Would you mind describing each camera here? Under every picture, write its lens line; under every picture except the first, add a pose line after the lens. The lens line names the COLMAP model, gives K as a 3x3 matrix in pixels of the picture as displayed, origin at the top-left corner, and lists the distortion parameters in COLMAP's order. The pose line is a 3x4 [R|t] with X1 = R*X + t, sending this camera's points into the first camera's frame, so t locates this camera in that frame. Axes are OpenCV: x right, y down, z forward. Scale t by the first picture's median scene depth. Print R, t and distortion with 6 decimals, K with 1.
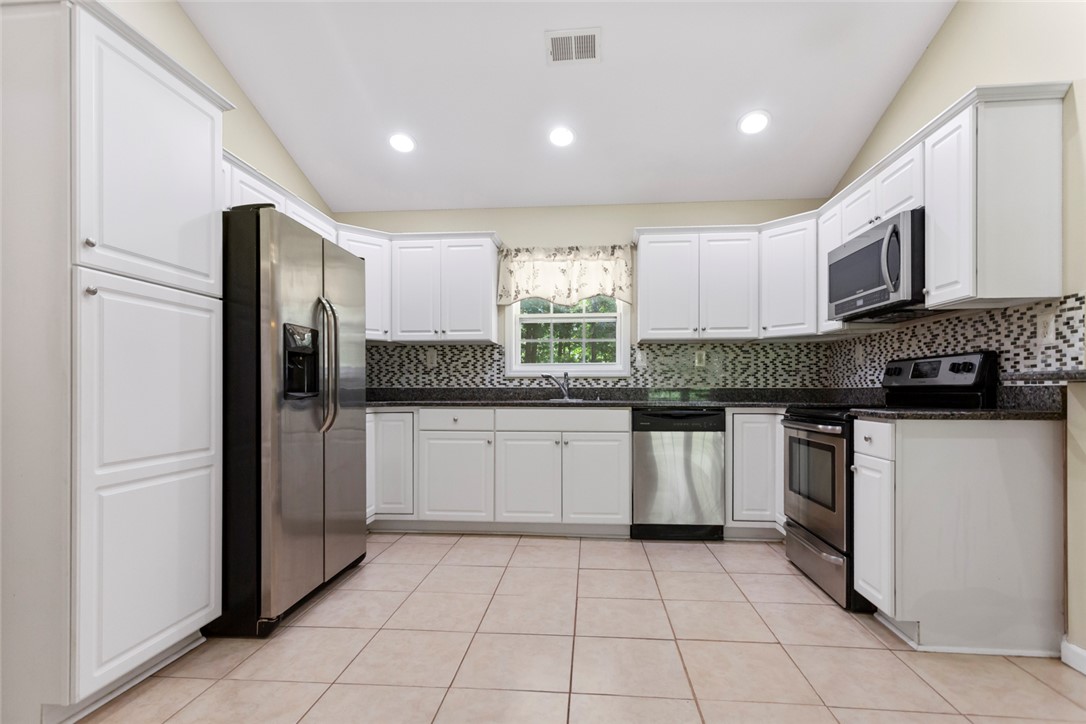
lens RADIAL K [[520.9, 0, 486.8], [0, 520.9, 360.7], [0, 0, 1]] dist [0.018920, -0.003968]
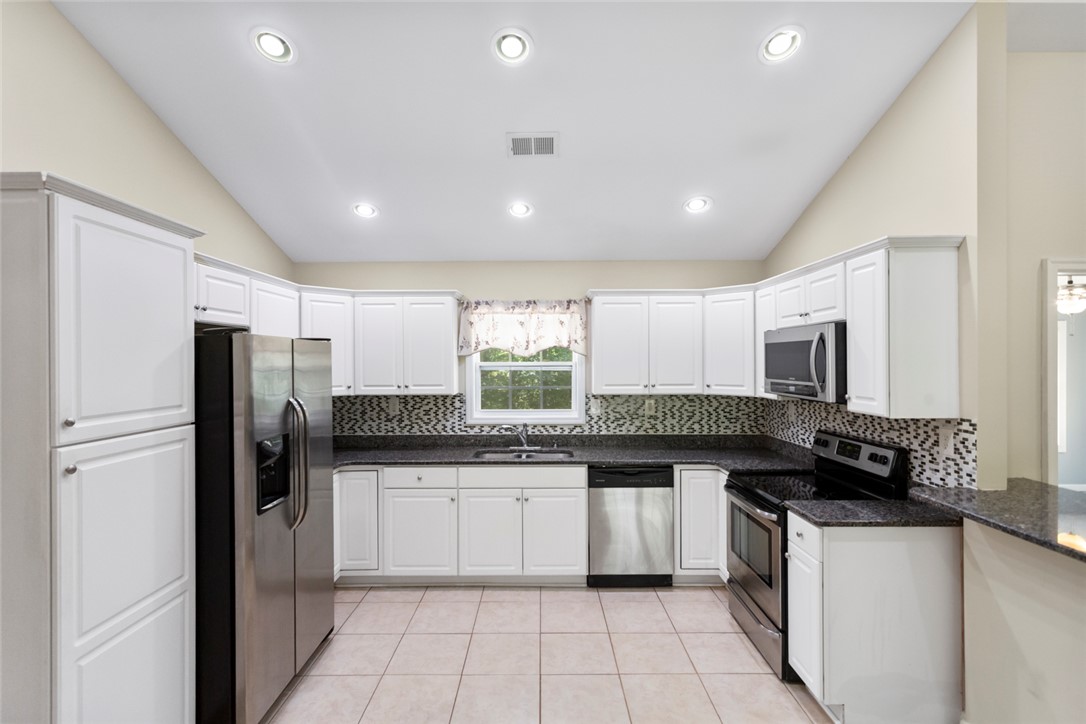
lens RADIAL K [[520.9, 0, 480.3], [0, 520.9, 338.4], [0, 0, 1]] dist [0.018920, -0.003968]
pose [[0.996754, -0.007888, 0.080124, -0.024482], [0.007223, 0.999937, 0.008590, -0.201003], [-0.080187, -0.007984, 0.996748, -0.035689]]
